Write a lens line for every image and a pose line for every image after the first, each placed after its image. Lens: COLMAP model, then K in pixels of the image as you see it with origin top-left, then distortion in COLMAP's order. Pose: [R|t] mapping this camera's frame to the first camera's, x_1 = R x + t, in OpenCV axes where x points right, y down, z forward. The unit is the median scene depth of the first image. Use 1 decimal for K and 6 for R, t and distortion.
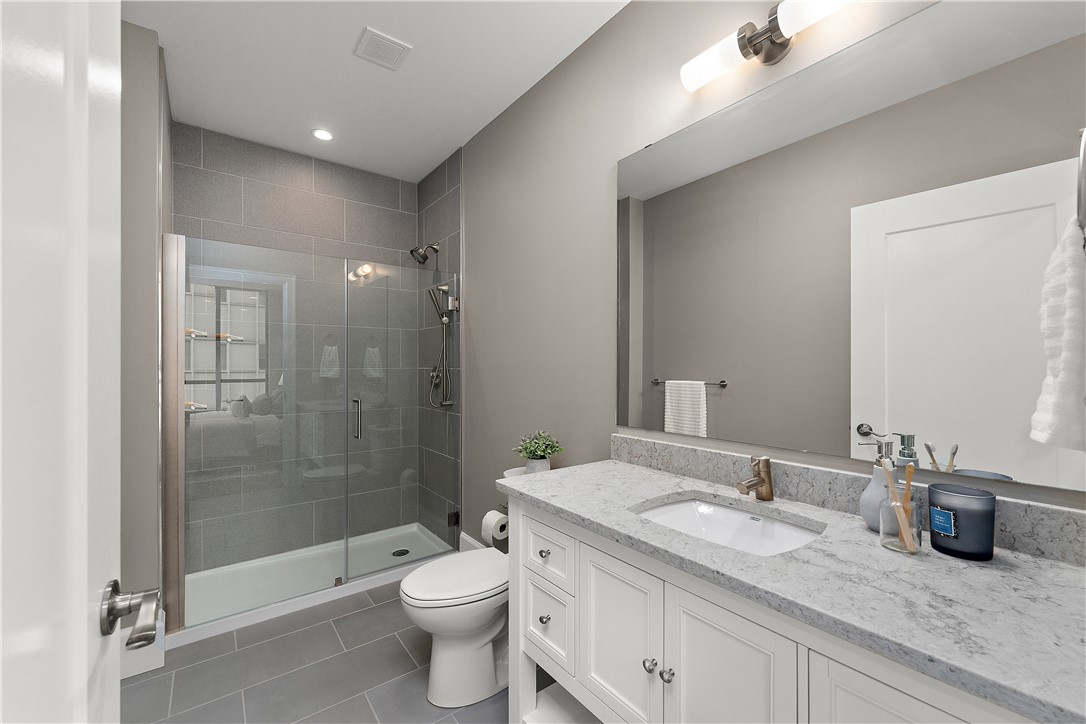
lens RADIAL K [[440.3, 0, 551.8], [0, 440.3, 361.0], [0, 0, 1]] dist [-0.001502, 0.000237]
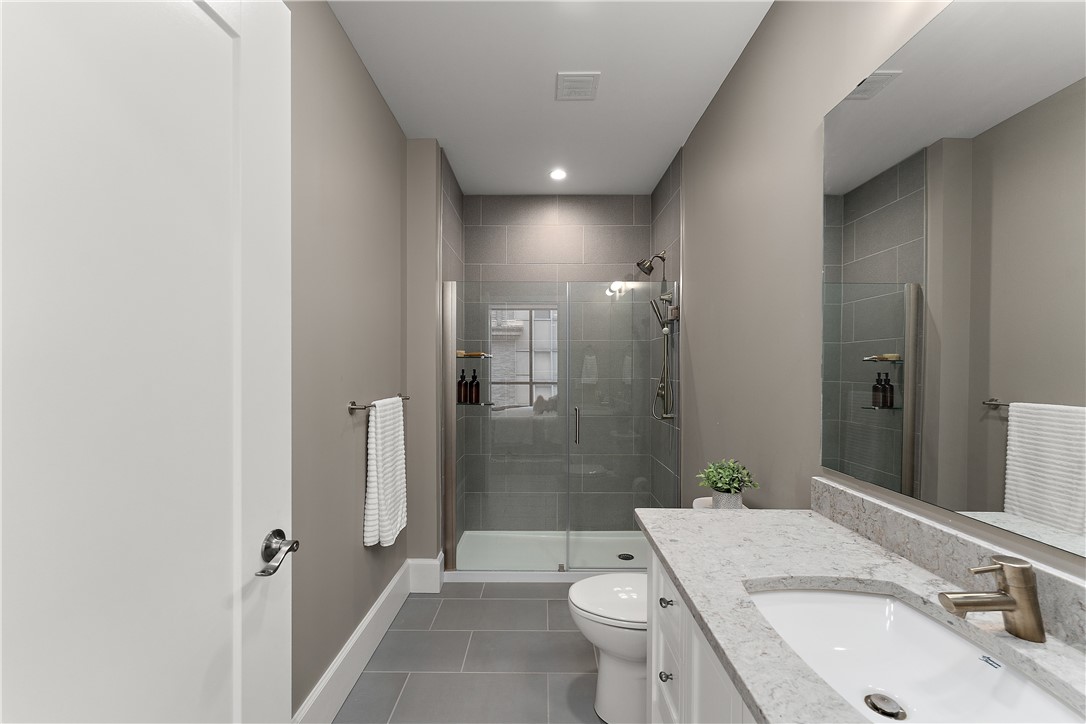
lens RADIAL K [[440.3, 0, 544.2], [0, 440.3, 367.6], [0, 0, 1]] dist [-0.001502, 0.000237]
pose [[0.787577, 0.002651, -0.616211, 0.248150], [0.002252, 0.999972, 0.007181, -0.032049], [0.616212, -0.007044, 0.787549, 0.113913]]
